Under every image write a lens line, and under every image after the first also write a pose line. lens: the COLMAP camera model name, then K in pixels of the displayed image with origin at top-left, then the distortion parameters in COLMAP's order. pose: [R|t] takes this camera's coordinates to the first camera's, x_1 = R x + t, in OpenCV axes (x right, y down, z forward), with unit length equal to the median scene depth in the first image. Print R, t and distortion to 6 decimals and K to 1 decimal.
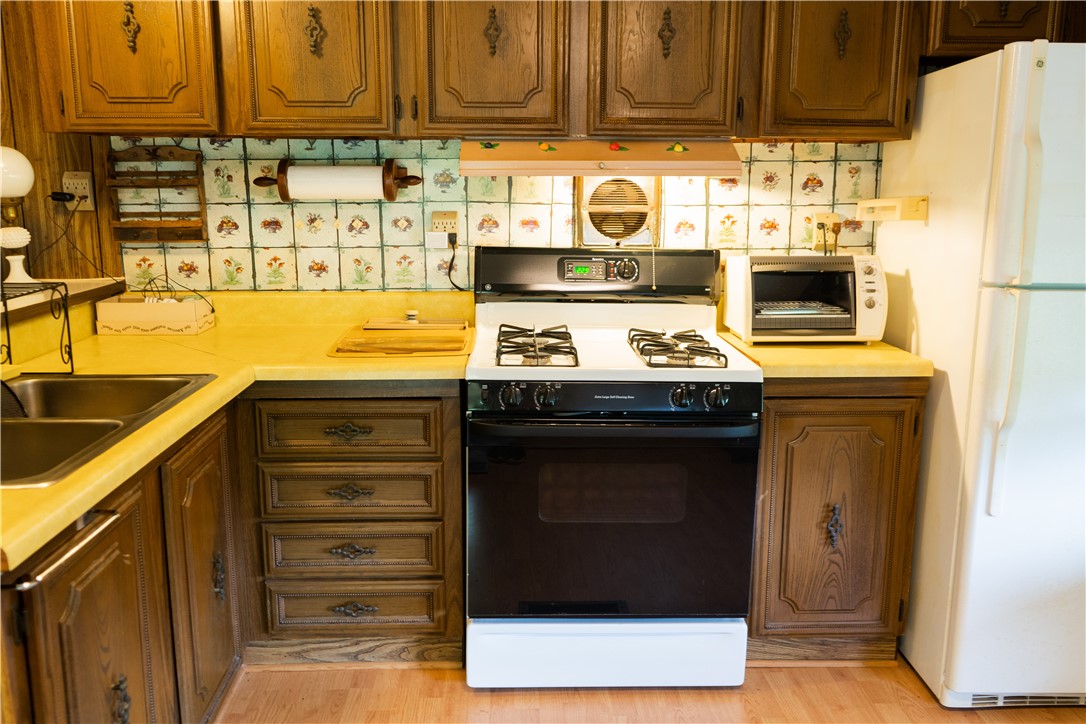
lens RADIAL K [[876.9, 0, 556.7], [0, 876.9, 357.9], [0, 0, 1]] dist [-0.009665, 0.008933]
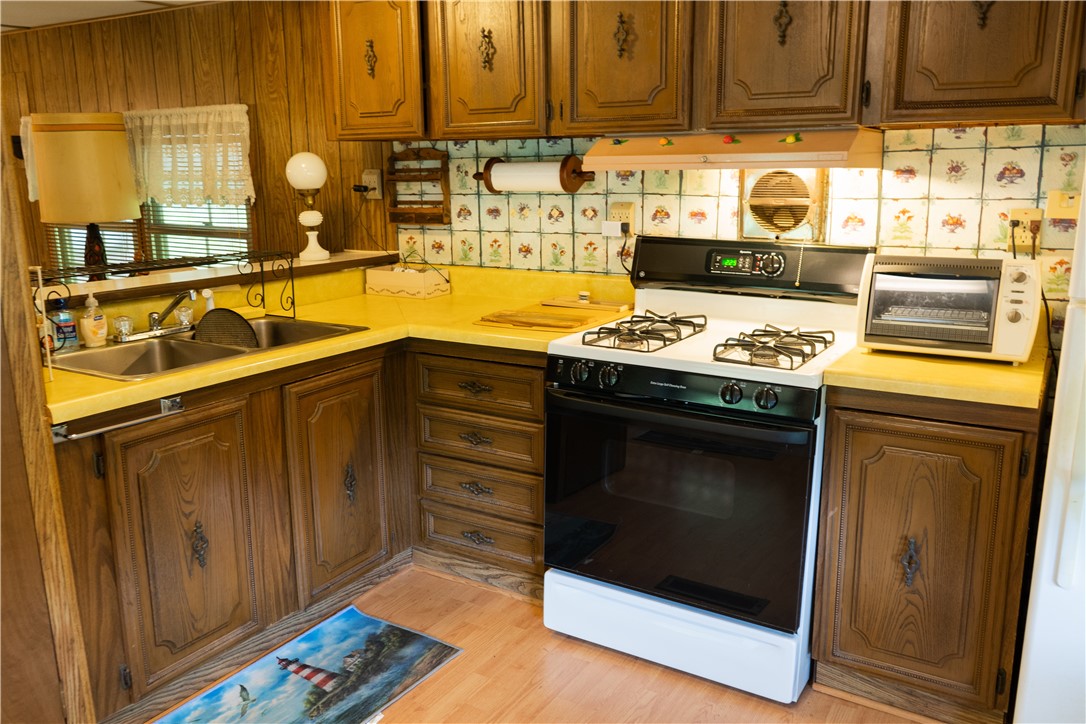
lens RADIAL K [[876.9, 0, 567.9], [0, 876.9, 362.9], [0, 0, 1]] dist [-0.009665, 0.008933]
pose [[0.835269, 0.107750, -0.539181, 0.457956], [-0.097647, 0.994092, 0.047389, -0.016056], [0.541102, 0.013067, 0.840856, 0.059784]]
